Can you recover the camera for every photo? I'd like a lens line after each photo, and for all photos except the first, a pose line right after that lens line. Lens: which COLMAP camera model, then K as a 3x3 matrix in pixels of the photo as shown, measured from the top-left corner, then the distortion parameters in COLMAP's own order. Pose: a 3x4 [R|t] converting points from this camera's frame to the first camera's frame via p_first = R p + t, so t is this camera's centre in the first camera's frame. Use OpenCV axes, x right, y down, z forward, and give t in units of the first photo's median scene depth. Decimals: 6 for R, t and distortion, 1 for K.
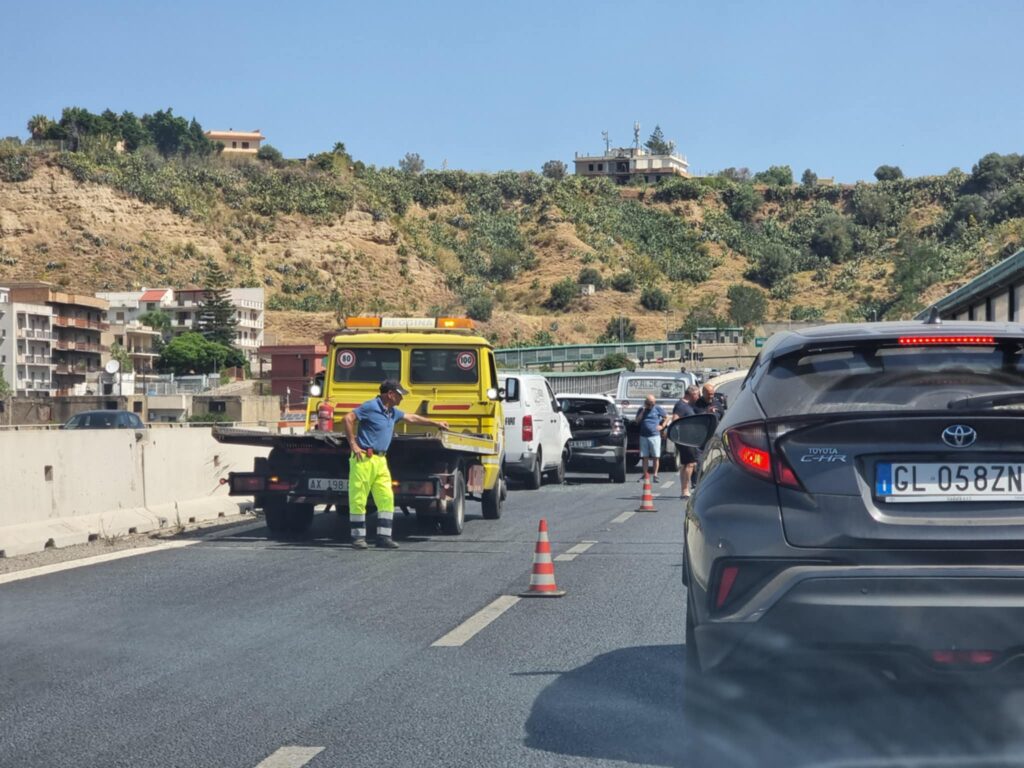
lens RADIAL K [[5239.2, 0, 566.3], [0, 5239.2, 473.6], [0, 0, 1]] dist [0.252590, 29.122104]
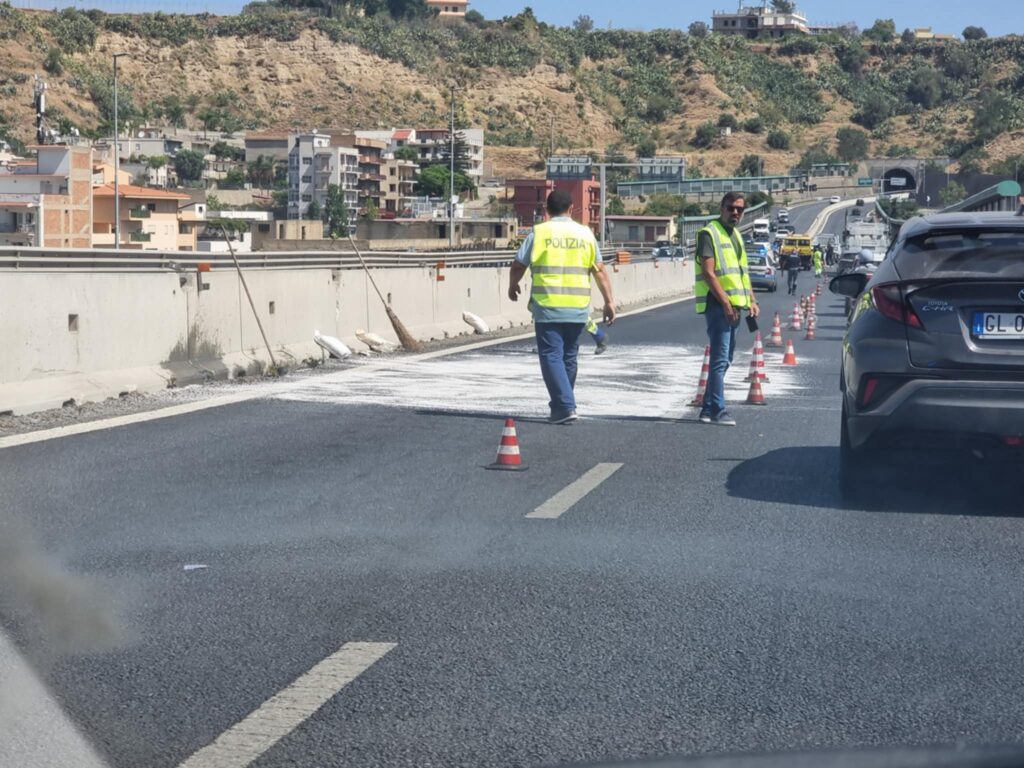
lens RADIAL K [[6729.9, 0, 402.2], [0, 6729.9, 820.1], [0, 0, 1]] dist [-0.100085, 15.935725]
pose [[0.999276, 0.024329, -0.029237, -0.021490], [-0.021971, 0.996677, 0.078433, 0.004303], [0.031048, -0.077734, 0.996491, -0.605941]]
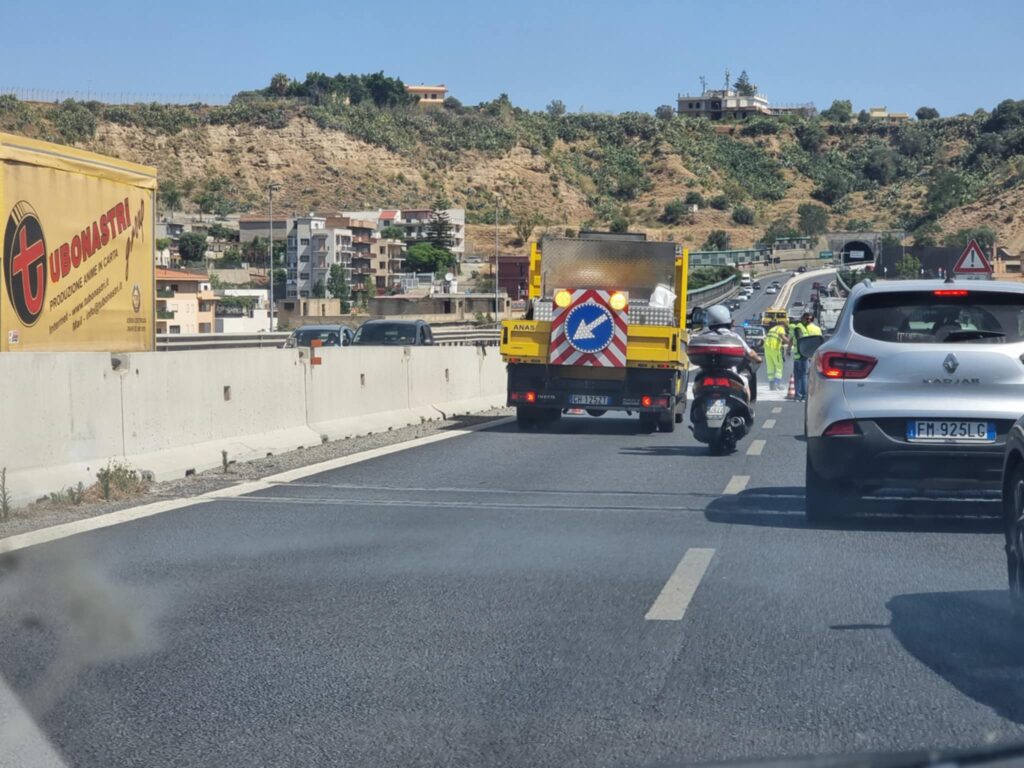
lens RADIAL K [[7044.0, 0, 498.9], [0, 7044.0, 539.3], [0, 0, 1]] dist [-1.566435, 185.317744]
pose [[0.999909, 0.009362, -0.009760, -0.026023], [-0.009124, 0.999667, 0.024146, 0.005879], [0.009983, -0.024055, 0.999661, -0.750057]]
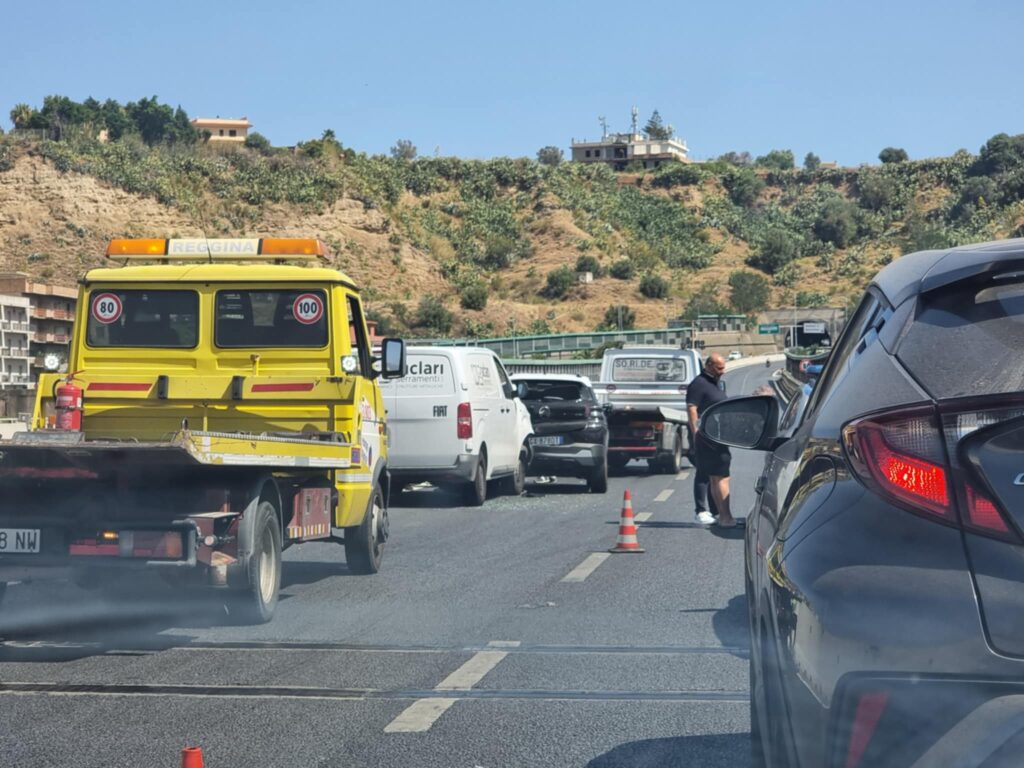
lens RADIAL K [[5106.0, 0, 512.0], [0, 5106.0, 384.0], [0, 0, 1]] dist [0.548897, 26.298584]
pose [[0.999884, -0.009872, -0.011568, 0.001229], [0.009688, 0.999828, -0.015799, -0.000442], [0.011722, 0.015685, 0.999808, 0.050405]]
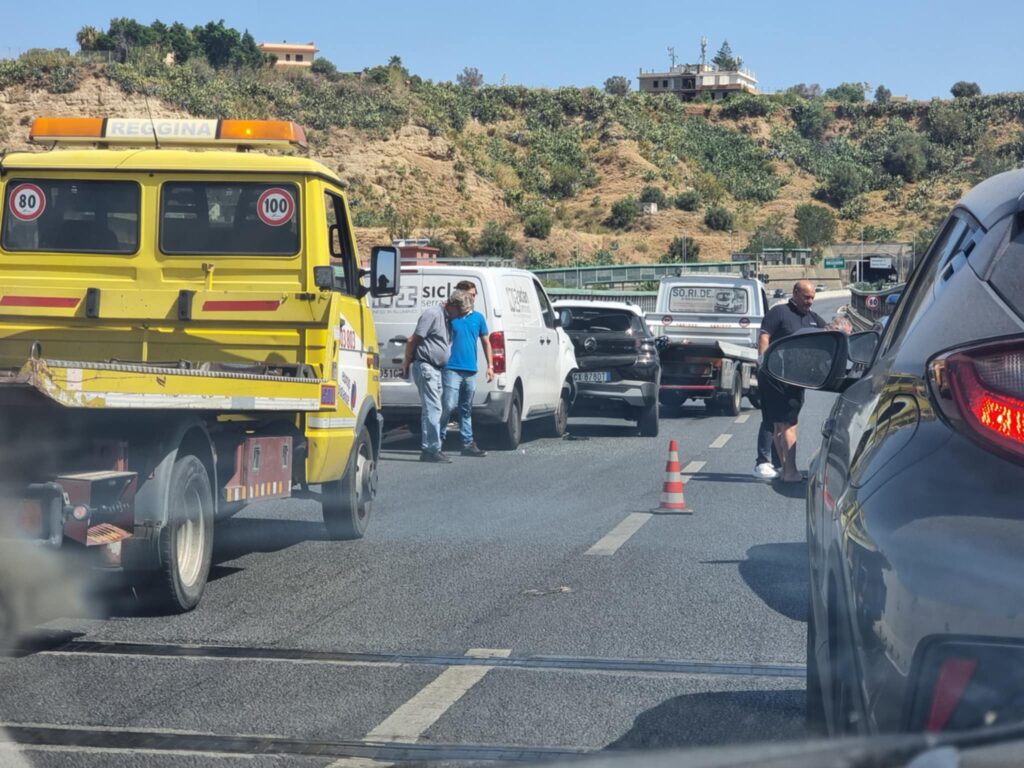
lens RADIAL K [[5005.6, 0, 450.3], [0, 5005.6, 381.9], [0, 0, 1]] dist [0.827768, 8.481261]
pose [[0.999286, 0.008028, -0.036929, 0.001652], [-0.008116, 0.999965, -0.002216, -0.000651], [0.036910, 0.002514, 0.999315, 0.070596]]
